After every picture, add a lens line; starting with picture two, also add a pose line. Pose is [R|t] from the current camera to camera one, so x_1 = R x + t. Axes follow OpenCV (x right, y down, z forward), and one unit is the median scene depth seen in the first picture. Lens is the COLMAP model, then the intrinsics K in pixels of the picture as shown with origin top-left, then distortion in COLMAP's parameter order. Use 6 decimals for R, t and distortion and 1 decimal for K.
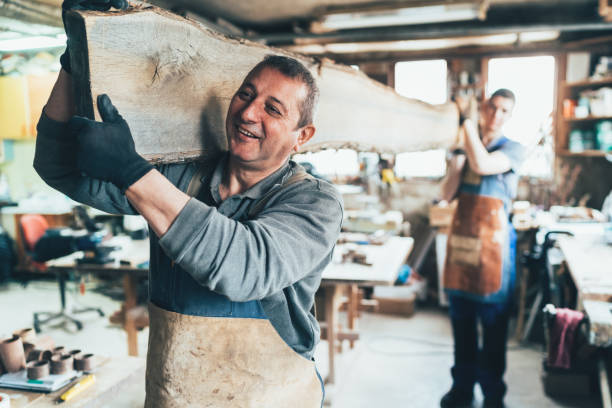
lens RADIAL K [[577.6, 0, 315.1], [0, 577.6, 204.9], [0, 0, 1]] dist [0.000194, 0.000000]
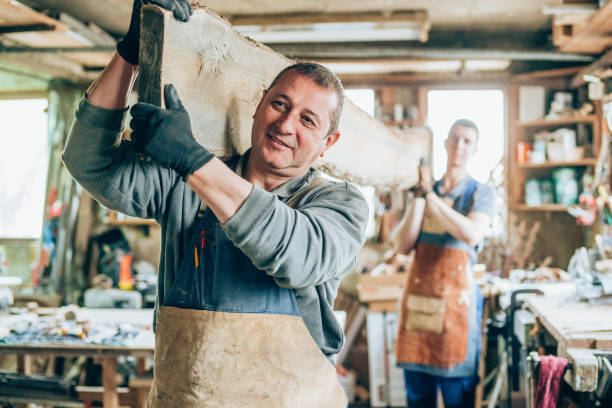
lens RADIAL K [[864.6, 0, 309.4], [0, 864.6, 204.0], [0, 0, 1]] dist [-0.176697, 0.000000]
pose [[0.982091, 0.013604, 0.187913, -0.132167], [0.008453, 0.993204, -0.116080, 0.067237], [-0.188215, 0.115590, 0.975302, -0.177261]]
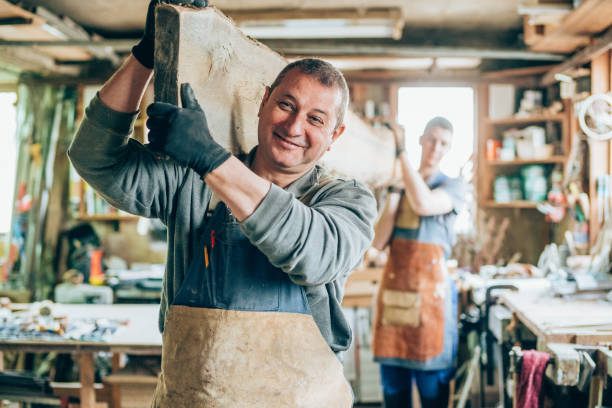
lens RADIAL K [[864.6, 0, 308.1], [0, 864.6, 201.9], [0, 0, 1]] dist [-0.176697, 0.000000]
pose [[0.971297, 0.016786, 0.237275, -0.169184], [0.010010, 0.993739, -0.111278, 0.064271], [-0.237657, 0.110459, 0.965048, -0.176664]]
